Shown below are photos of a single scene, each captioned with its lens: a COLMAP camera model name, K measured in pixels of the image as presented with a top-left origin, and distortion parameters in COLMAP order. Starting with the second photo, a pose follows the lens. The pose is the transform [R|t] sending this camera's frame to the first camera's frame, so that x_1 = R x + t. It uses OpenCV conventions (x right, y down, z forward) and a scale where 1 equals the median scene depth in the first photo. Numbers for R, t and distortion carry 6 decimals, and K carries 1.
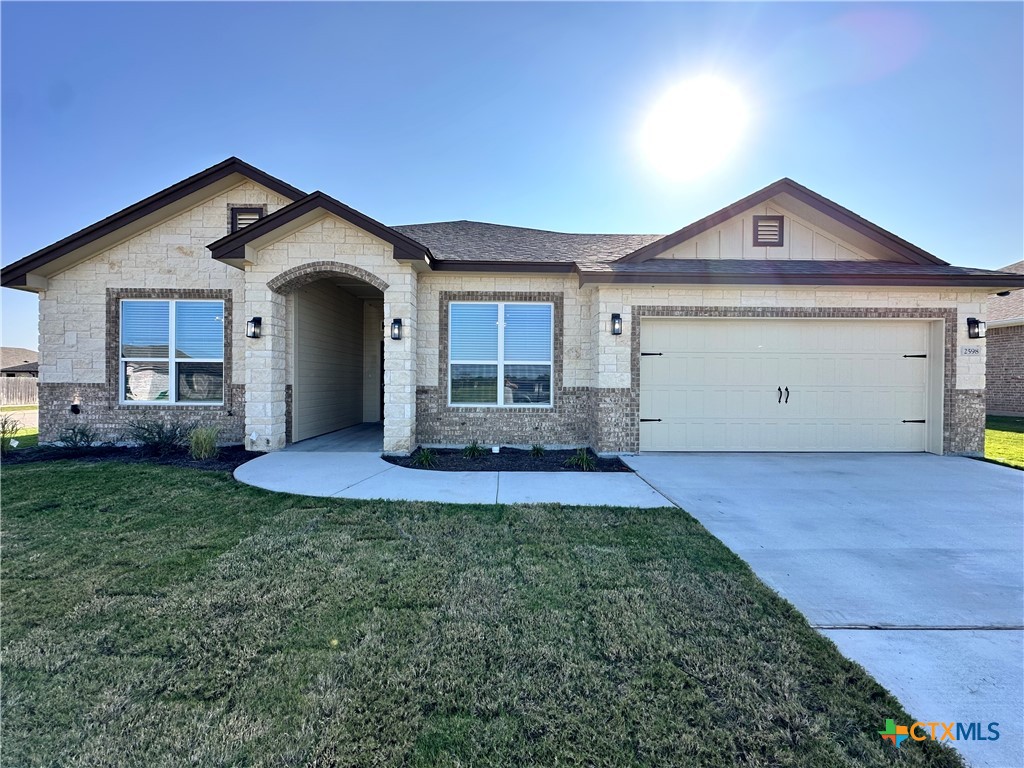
lens RADIAL K [[406.7, 0, 512.0], [0, 406.7, 384.0], [0, 0, 1]] dist [-0.003292, 0.000163]
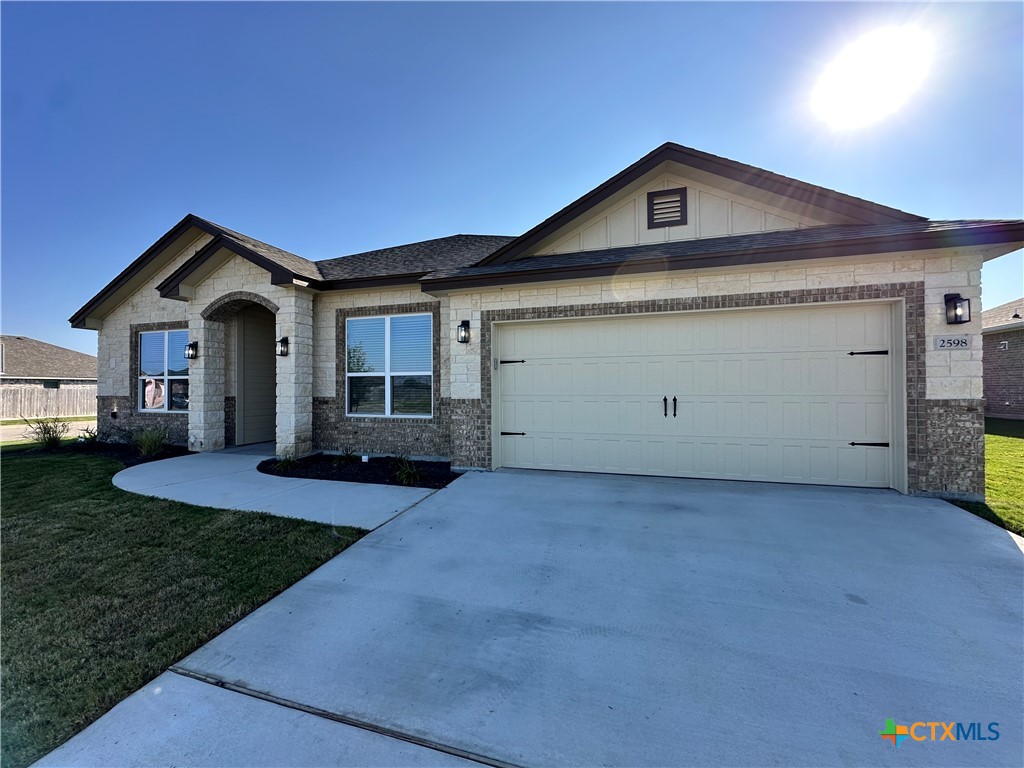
lens RADIAL K [[406.7, 0, 512.0], [0, 406.7, 384.0], [0, 0, 1]] dist [-0.003292, 0.000163]
pose [[0.950995, -0.013799, -0.308897, 0.611365], [0.008518, 0.999794, -0.018438, -0.006003], [0.309088, 0.014904, 0.950917, 0.124735]]
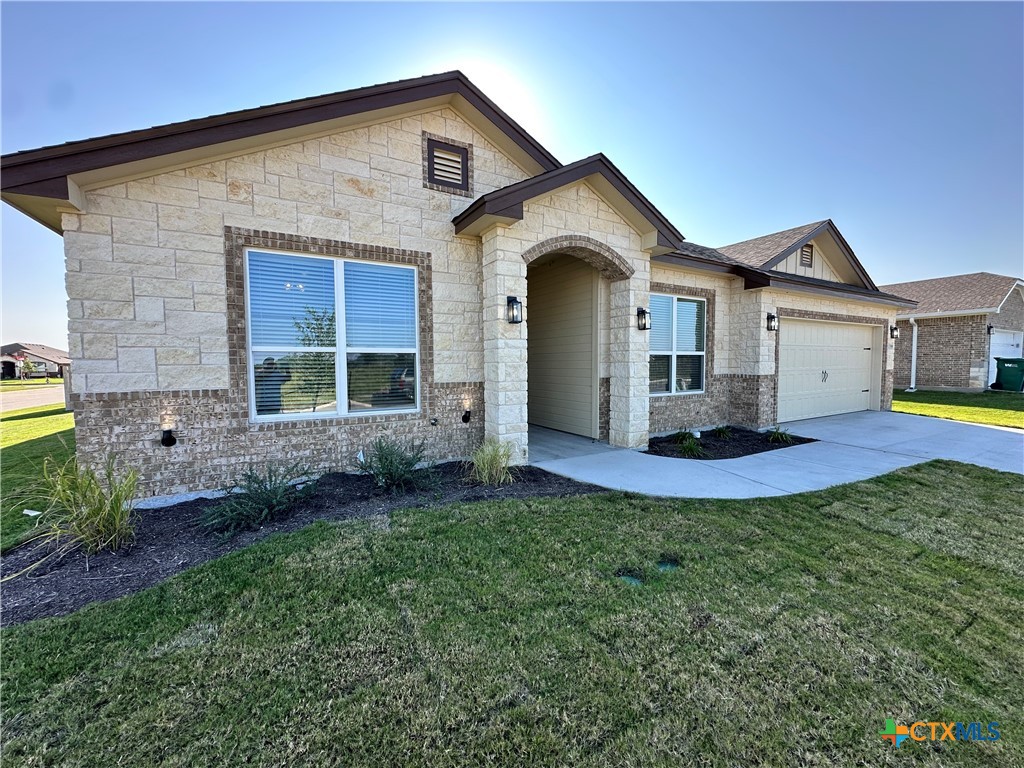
lens RADIAL K [[406.7, 0, 512.0], [0, 406.7, 384.0], [0, 0, 1]] dist [-0.003292, 0.000163]
pose [[0.876324, -0.037938, 0.480226, -0.940586], [0.017116, 0.998717, 0.047664, -0.031016], [-0.481418, -0.033550, 0.875849, 0.287203]]
